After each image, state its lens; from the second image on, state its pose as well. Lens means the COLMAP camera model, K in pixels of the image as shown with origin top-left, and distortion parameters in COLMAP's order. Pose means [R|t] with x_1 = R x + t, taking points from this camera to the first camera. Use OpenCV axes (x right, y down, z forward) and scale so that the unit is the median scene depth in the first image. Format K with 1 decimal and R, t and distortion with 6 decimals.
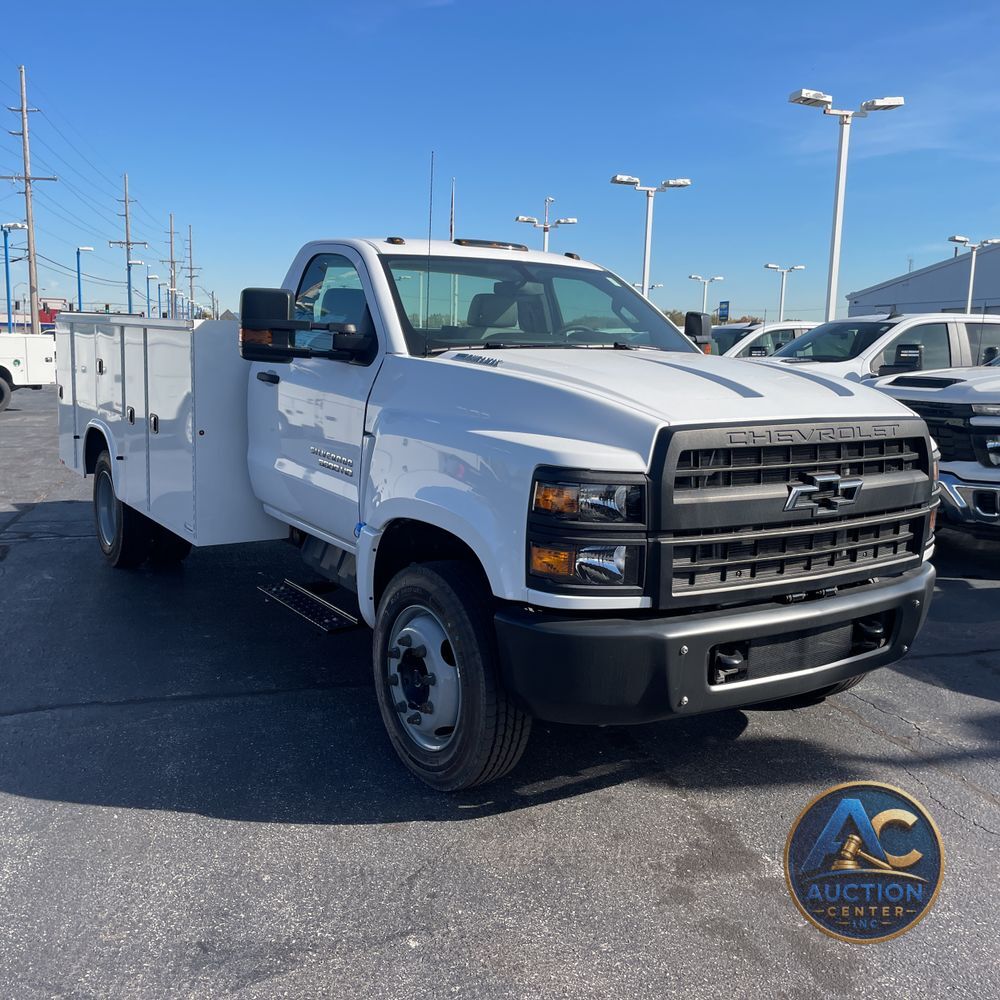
lens RADIAL K [[993.2, 0, 496.7], [0, 993.2, 479.8], [0, 0, 1]] dist [0.101438, -0.149387]
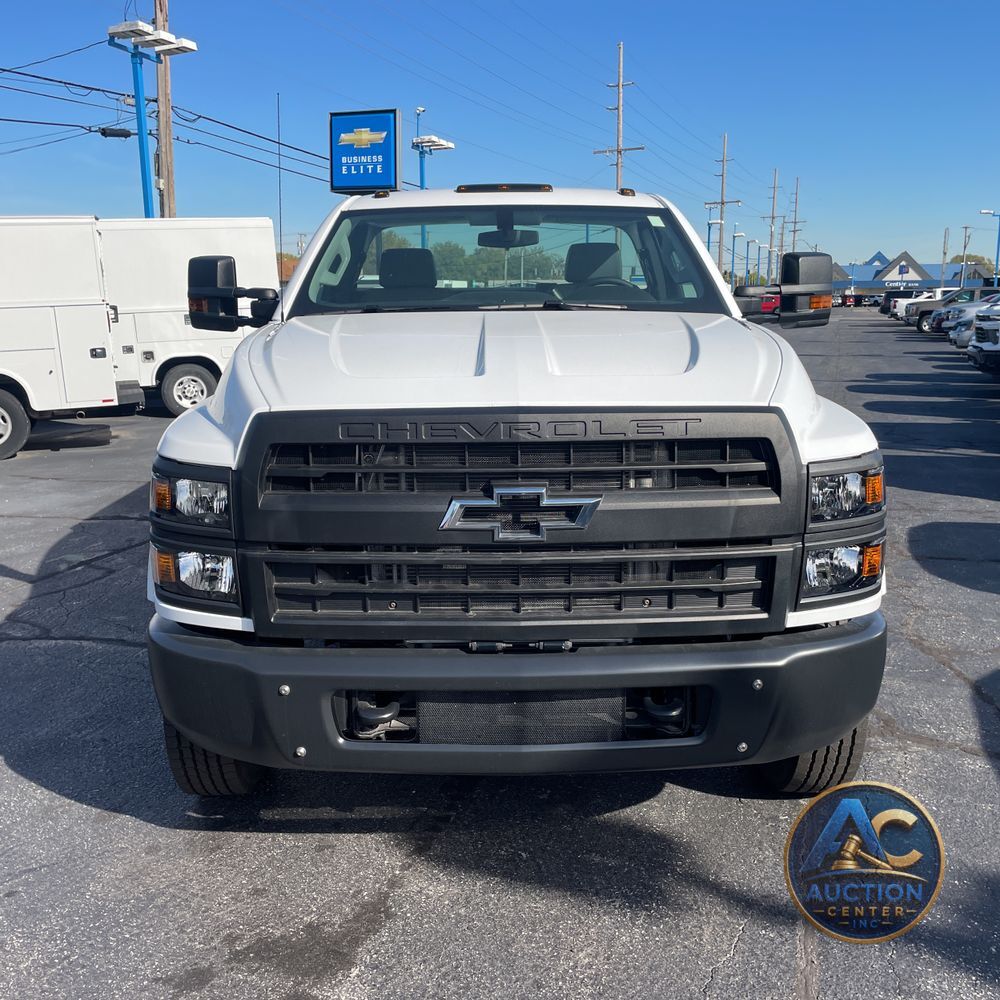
lens RADIAL K [[999.3, 0, 518.7], [0, 999.3, 486.2], [0, 0, 1]] dist [0.087359, -0.112261]
pose [[0.835368, 0.073110, -0.544808, 0.640591], [-0.046207, 0.996947, 0.062935, -0.044611], [0.547746, -0.027400, 0.836196, 0.352324]]
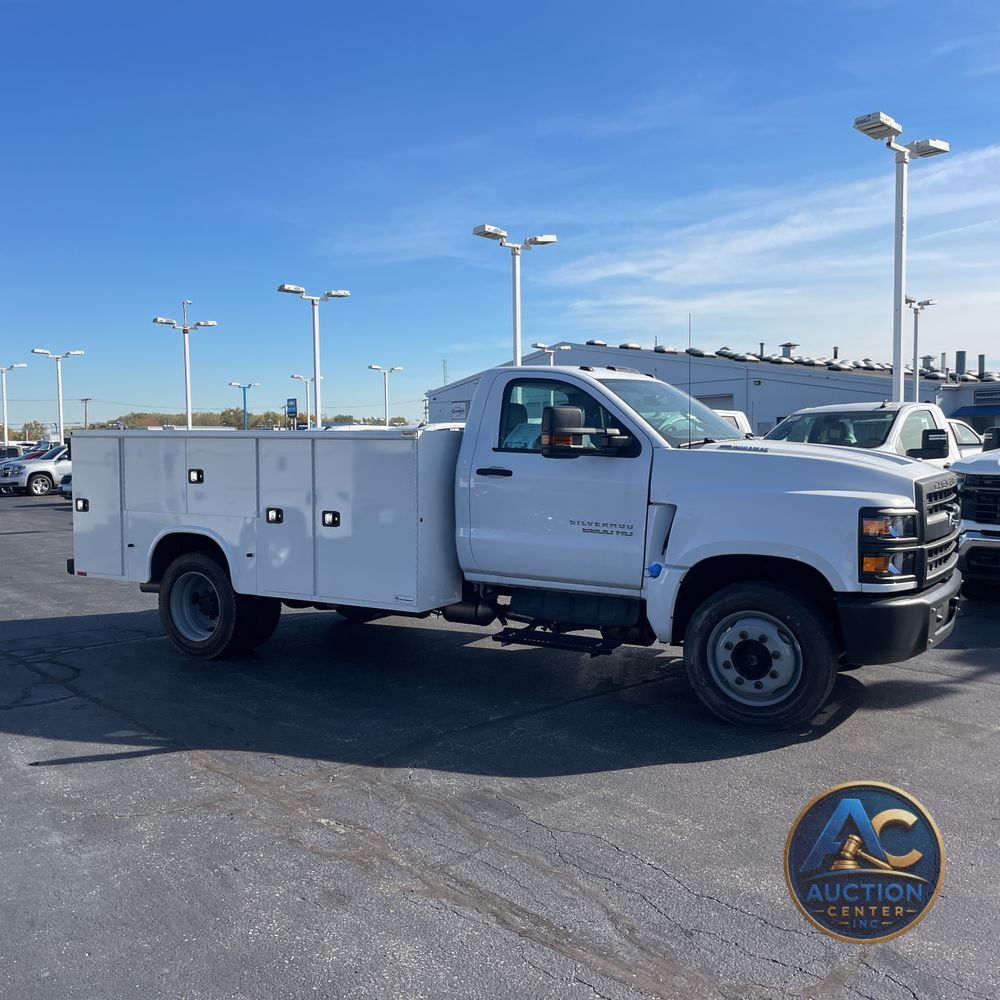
lens RADIAL K [[993.2, 0, 496.7], [0, 993.2, 479.8], [0, 0, 1]] dist [0.101438, -0.149387]
pose [[0.909563, -0.051530, 0.412358, -0.981695], [0.090516, 0.993024, -0.075564, 0.009098], [-0.405587, 0.106055, 0.907883, -0.229127]]
